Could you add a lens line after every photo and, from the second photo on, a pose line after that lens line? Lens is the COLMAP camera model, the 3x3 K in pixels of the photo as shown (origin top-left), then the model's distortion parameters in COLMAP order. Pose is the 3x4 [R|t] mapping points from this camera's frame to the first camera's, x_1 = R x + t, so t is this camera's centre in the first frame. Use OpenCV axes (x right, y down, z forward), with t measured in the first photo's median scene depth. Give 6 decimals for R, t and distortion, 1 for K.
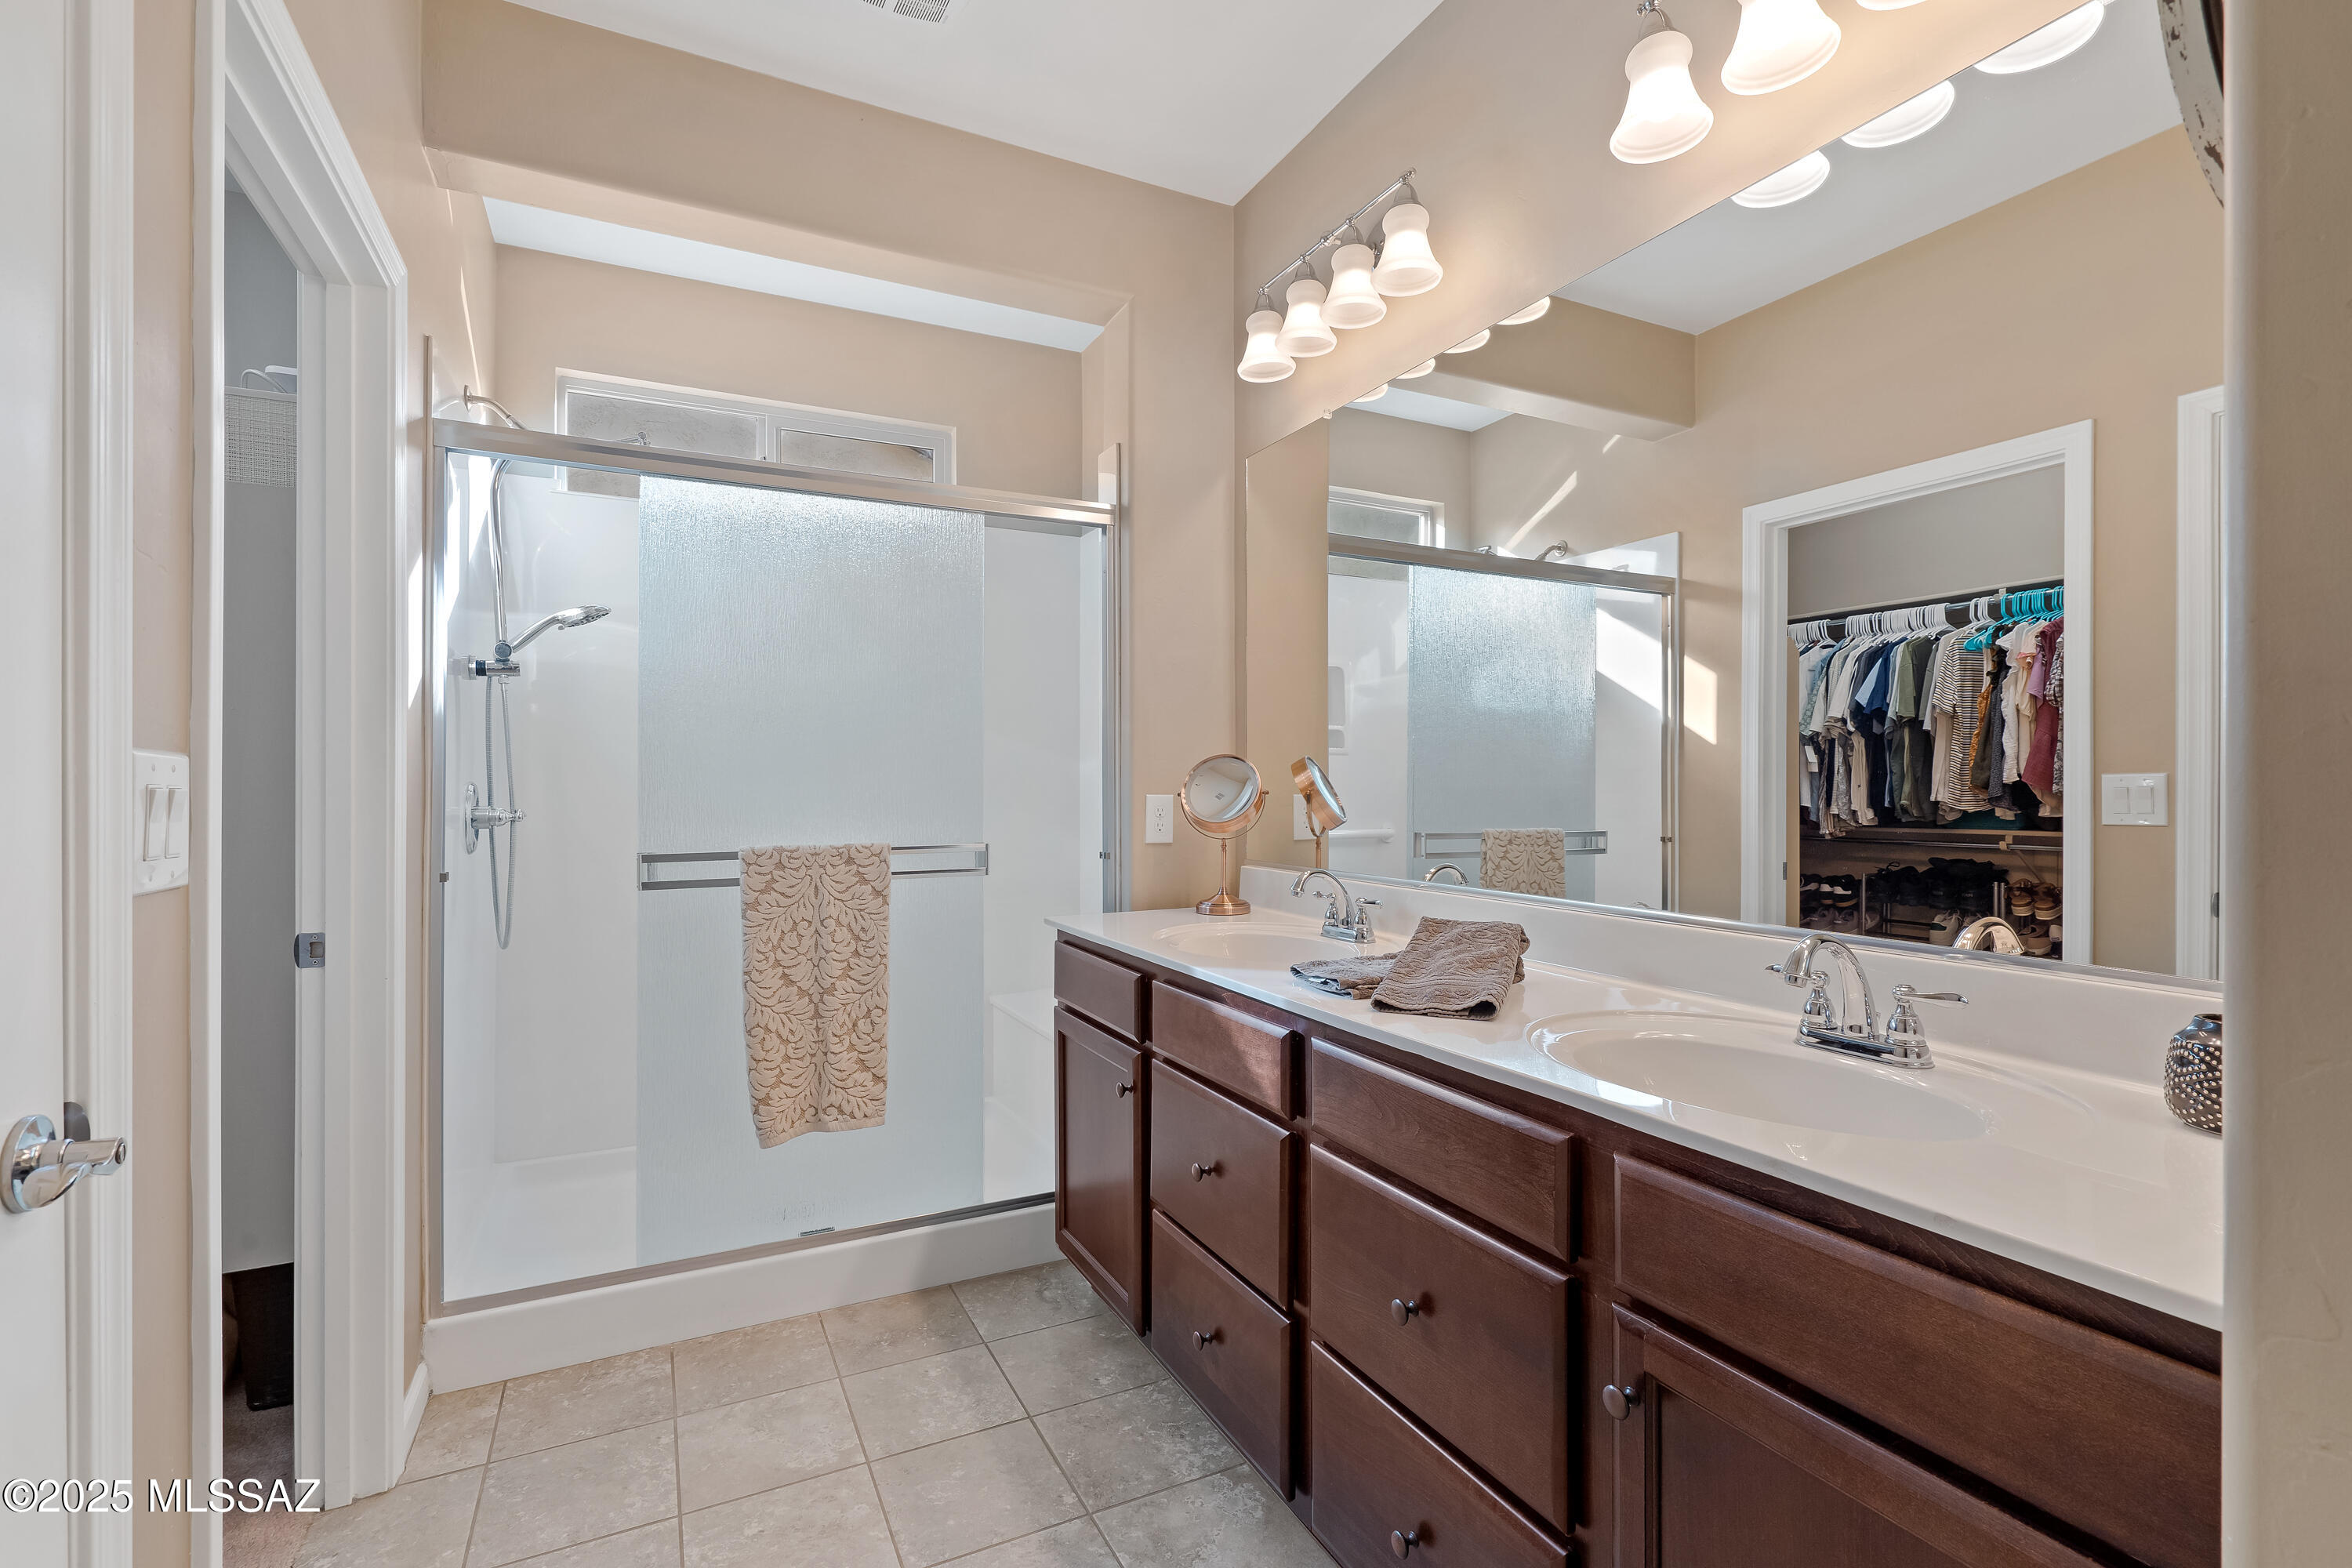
lens RADIAL K [[1066.0, 0, 1169.7], [0, 1066.0, 781.7], [0, 0, 1]] dist [-0.006562, 0.002293]
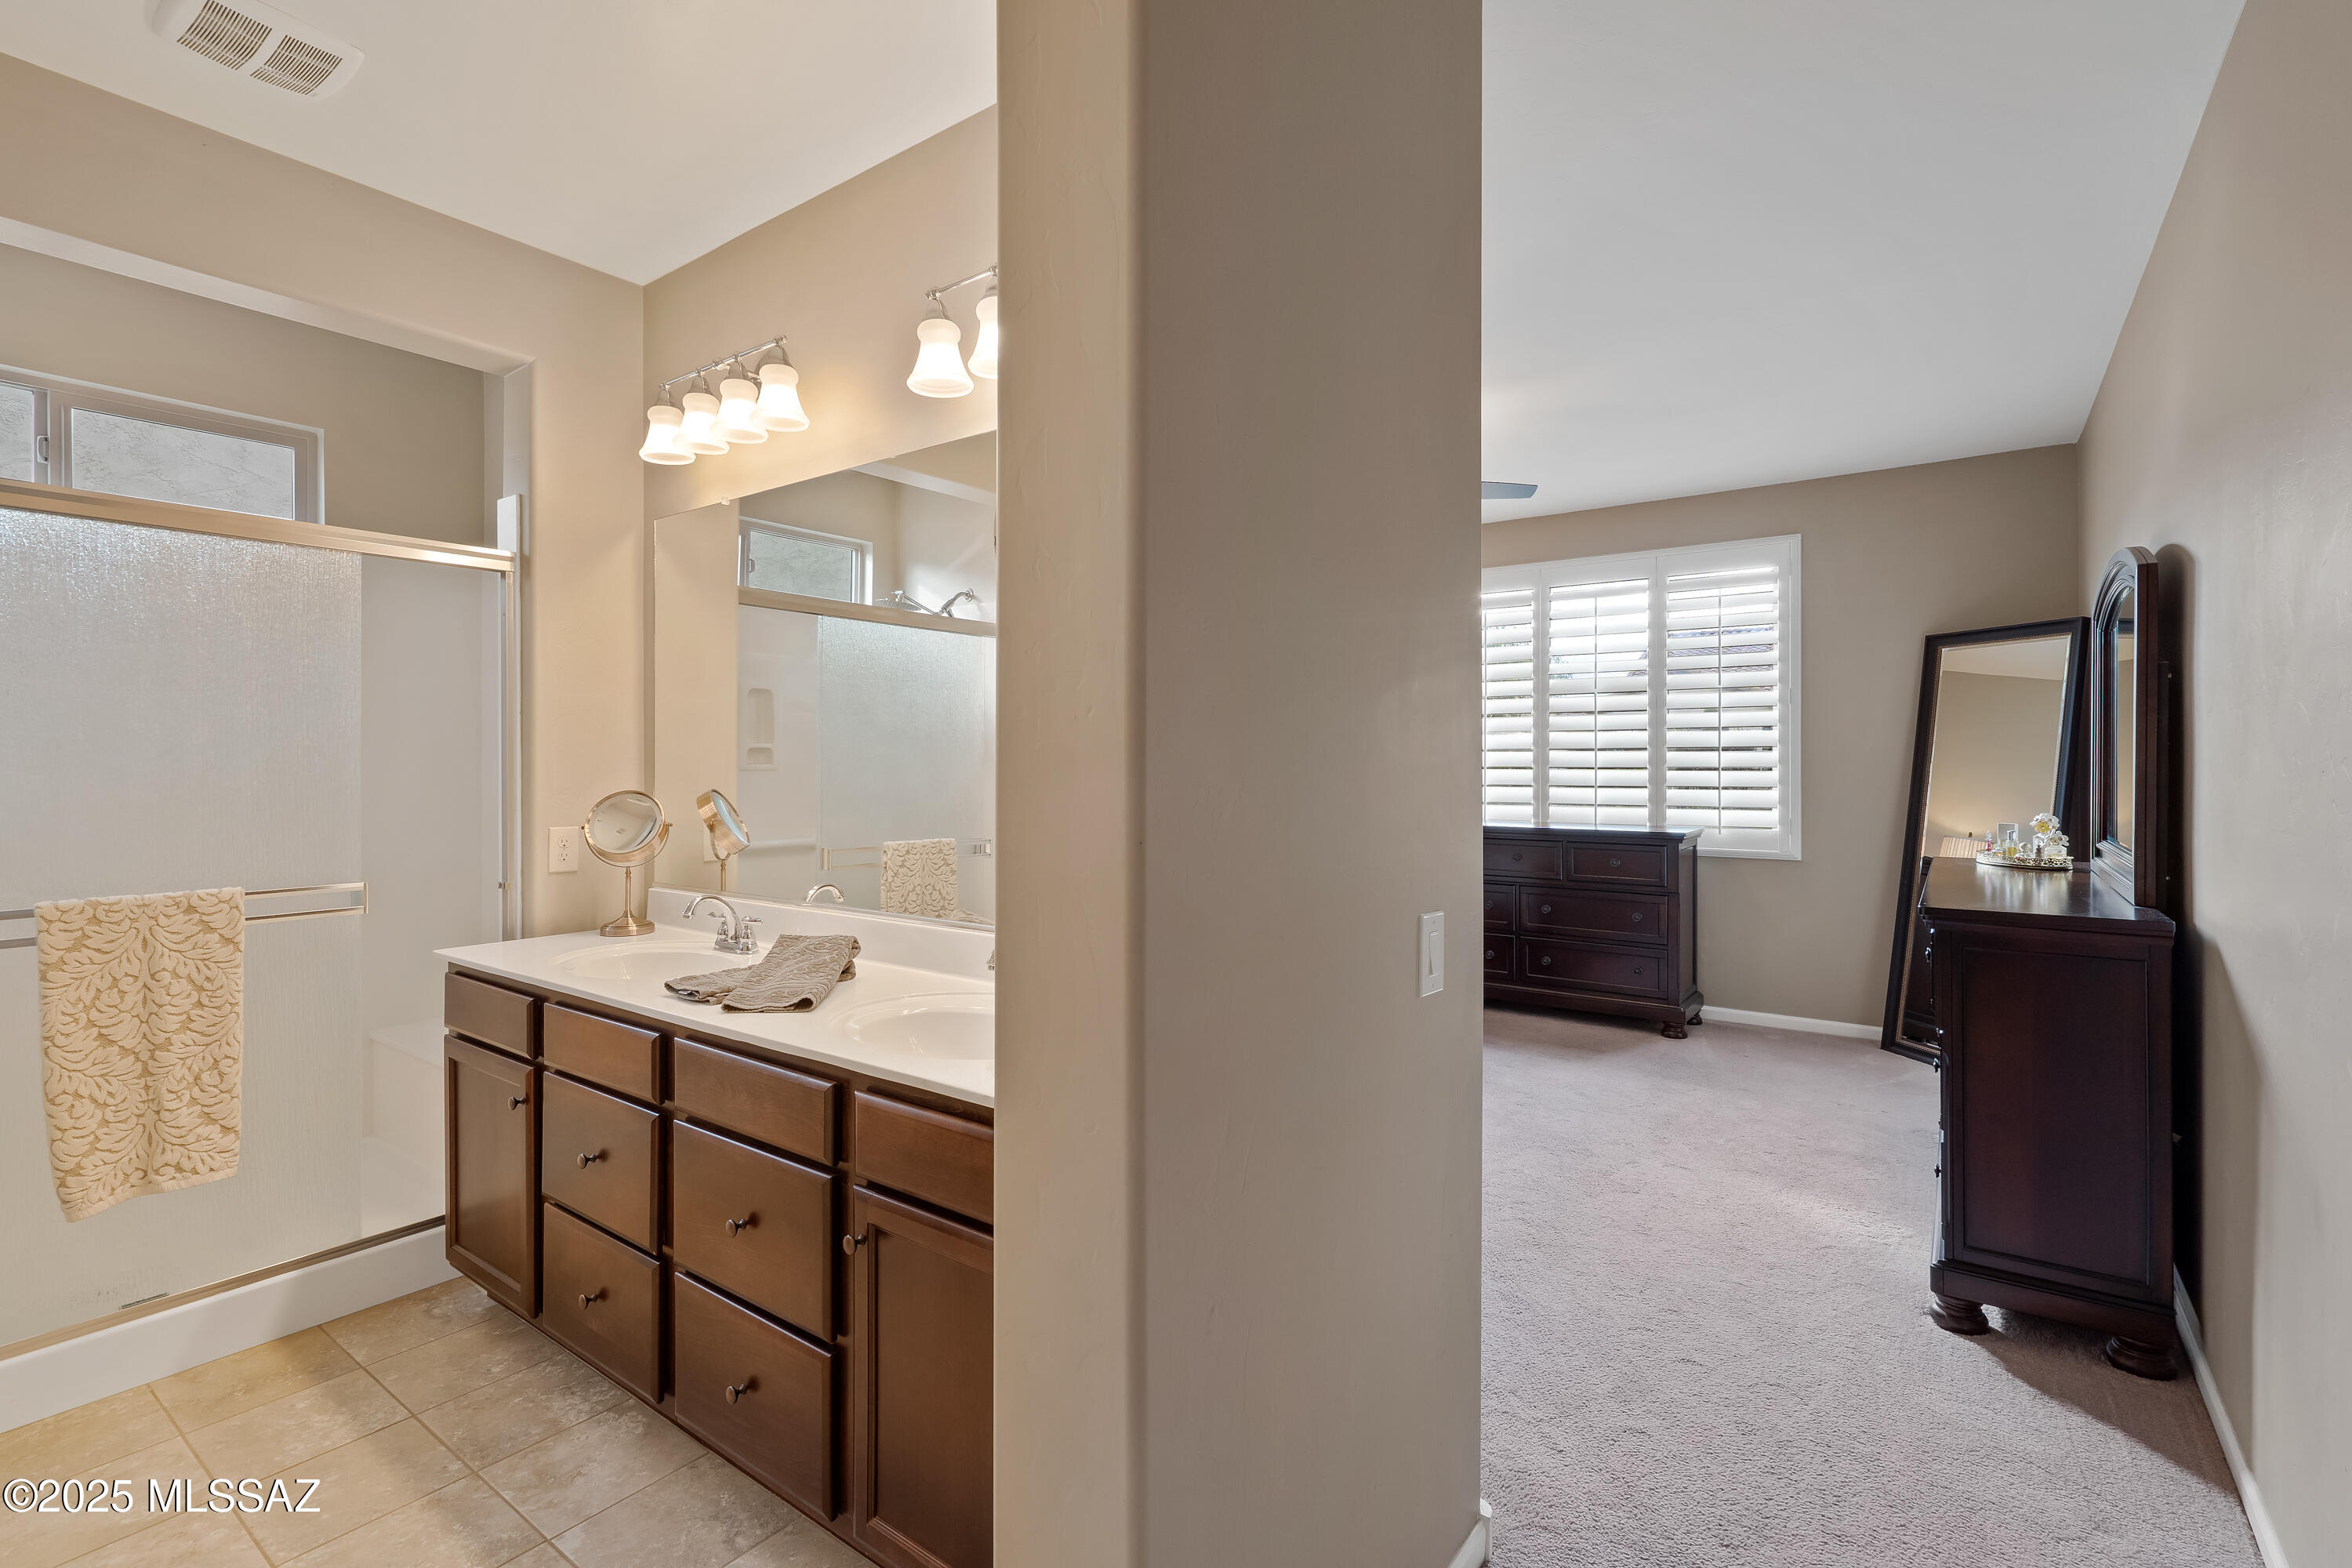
lens RADIAL K [[1066.0, 0, 1175.7], [0, 1066.0, 766.0], [0, 0, 1]] dist [-0.006562, 0.002293]
pose [[0.886351, 0.000614, 0.463013, 0.048579], [-0.001413, 0.999998, 0.001379, -0.061183], [-0.463011, -0.001877, 0.886350, -0.280525]]
